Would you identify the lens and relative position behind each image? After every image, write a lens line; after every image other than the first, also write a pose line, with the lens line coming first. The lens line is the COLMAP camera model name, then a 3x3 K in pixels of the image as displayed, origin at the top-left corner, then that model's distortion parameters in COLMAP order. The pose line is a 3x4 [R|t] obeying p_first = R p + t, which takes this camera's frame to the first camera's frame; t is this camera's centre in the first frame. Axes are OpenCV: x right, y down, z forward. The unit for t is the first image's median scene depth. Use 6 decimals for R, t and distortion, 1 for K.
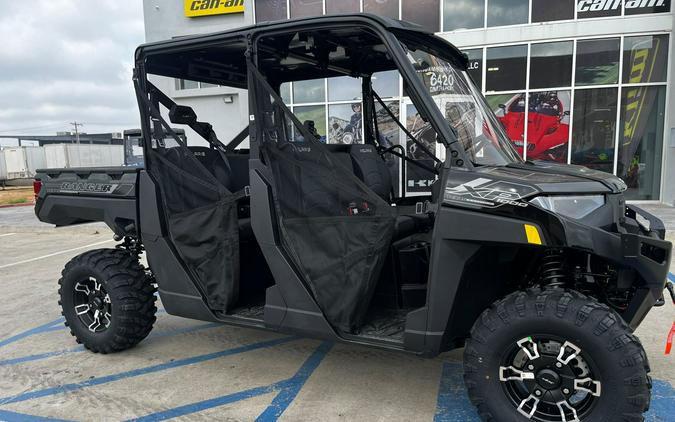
lens RADIAL K [[521.8, 0, 350.6], [0, 521.8, 246.1], [0, 0, 1]] dist [0.068614, -0.119077]
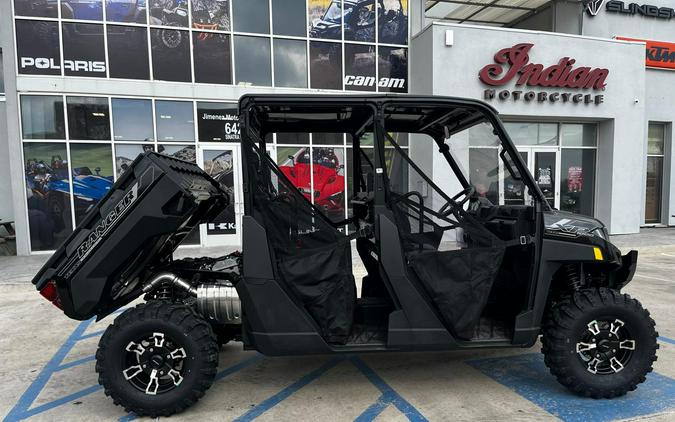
lens RADIAL K [[519.9, 0, 347.6], [0, 519.9, 256.0], [0, 0, 1]] dist [0.065778, -0.109538]
pose [[0.832743, -0.047626, 0.551607, -0.251026], [0.081985, 0.995917, -0.037783, -0.004002], [-0.547555, 0.076687, 0.833248, 0.020640]]
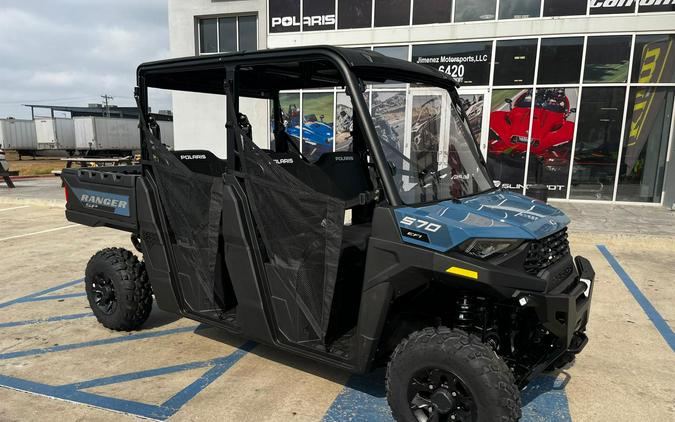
lens RADIAL K [[519.9, 0, 347.6], [0, 519.9, 256.0], [0, 0, 1]] dist [0.065778, -0.109538]
pose [[0.997592, 0.052119, -0.045763, 0.046640], [-0.049765, 0.997451, 0.051145, -0.008146], [0.048312, -0.048744, 0.997642, -0.024099]]
